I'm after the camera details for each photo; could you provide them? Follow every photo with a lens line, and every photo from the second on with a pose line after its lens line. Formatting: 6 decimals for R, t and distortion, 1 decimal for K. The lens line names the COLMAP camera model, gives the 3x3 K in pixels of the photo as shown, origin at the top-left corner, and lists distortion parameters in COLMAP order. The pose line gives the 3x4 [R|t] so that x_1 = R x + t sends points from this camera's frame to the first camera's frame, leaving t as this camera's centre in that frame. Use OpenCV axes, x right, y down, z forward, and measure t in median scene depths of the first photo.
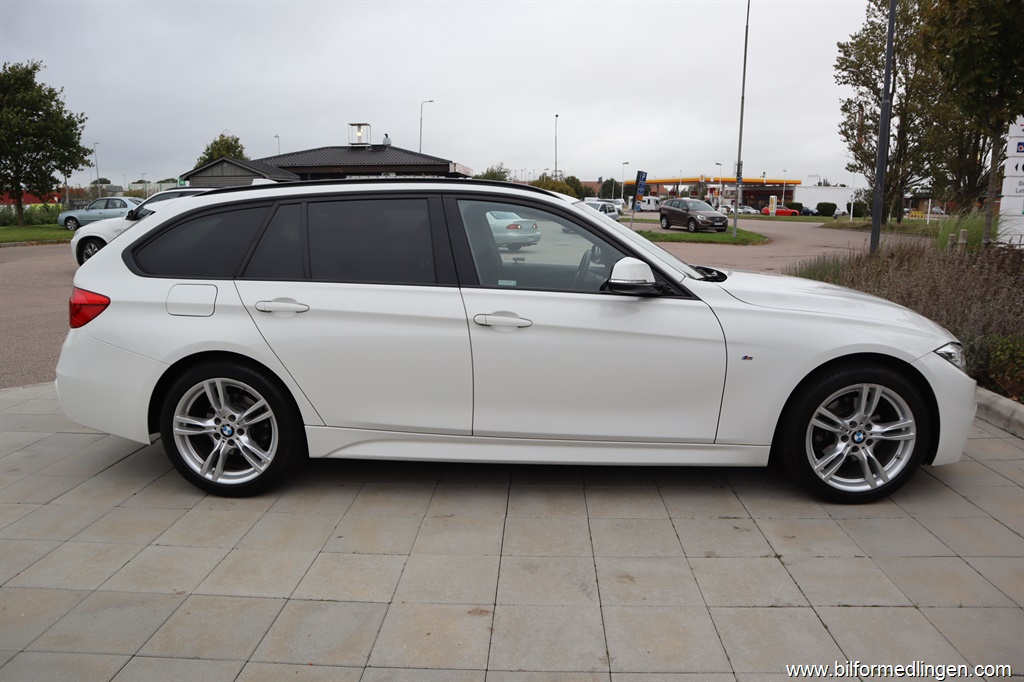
lens RADIAL K [[709.9, 0, 517.1], [0, 709.9, 339.2], [0, 0, 1]] dist [-0.120742, 0.065738]
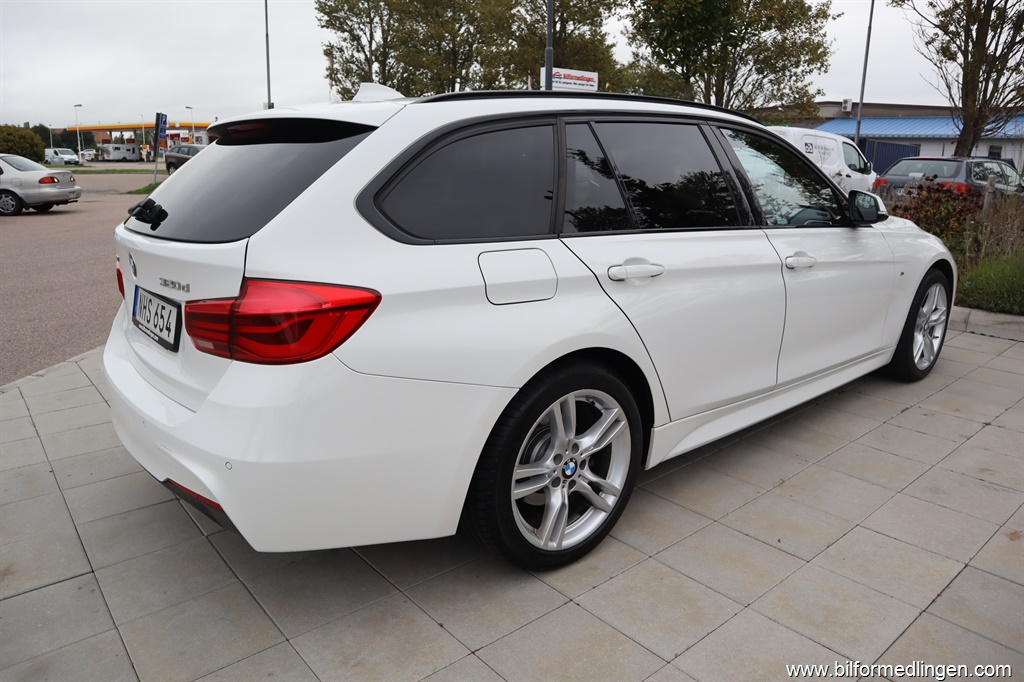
lens RADIAL K [[709.9, 0, 517.1], [0, 709.9, 339.2], [0, 0, 1]] dist [-0.120742, 0.065738]
pose [[0.741707, -0.168663, 0.649171, -0.830450], [0.119722, 0.985615, 0.119287, -0.072055], [-0.659952, -0.010756, 0.751231, 0.507555]]
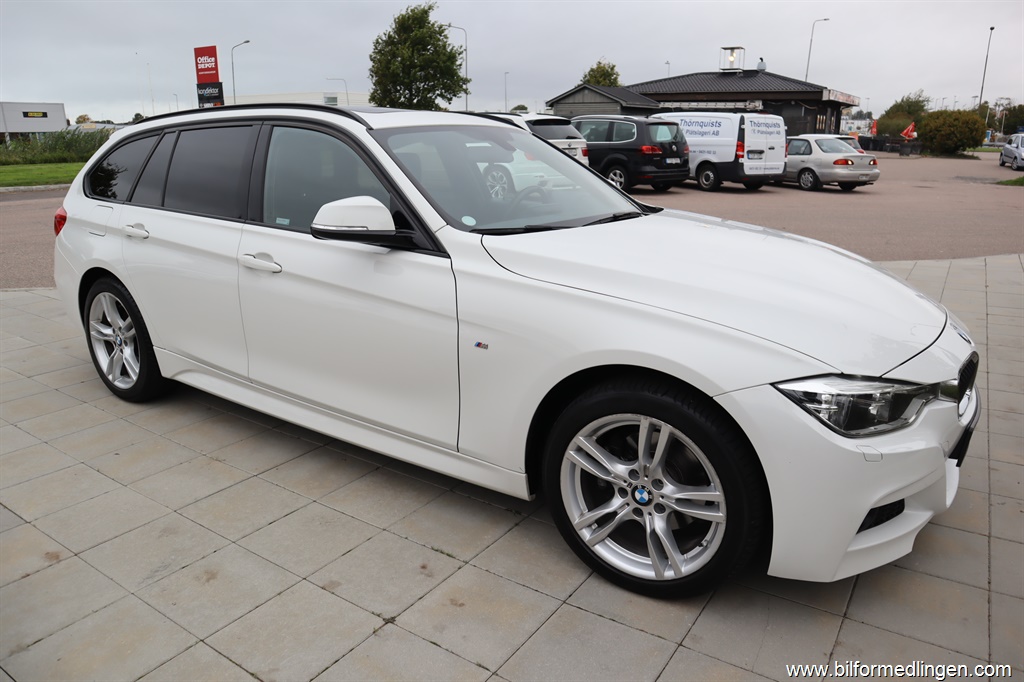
lens RADIAL K [[709.9, 0, 517.1], [0, 709.9, 339.2], [0, 0, 1]] dist [-0.120742, 0.065738]
pose [[0.853898, 0.144619, -0.499944, 0.649703], [-0.095518, 0.987848, 0.122611, -0.063990], [0.511600, -0.056944, 0.857335, 0.366439]]
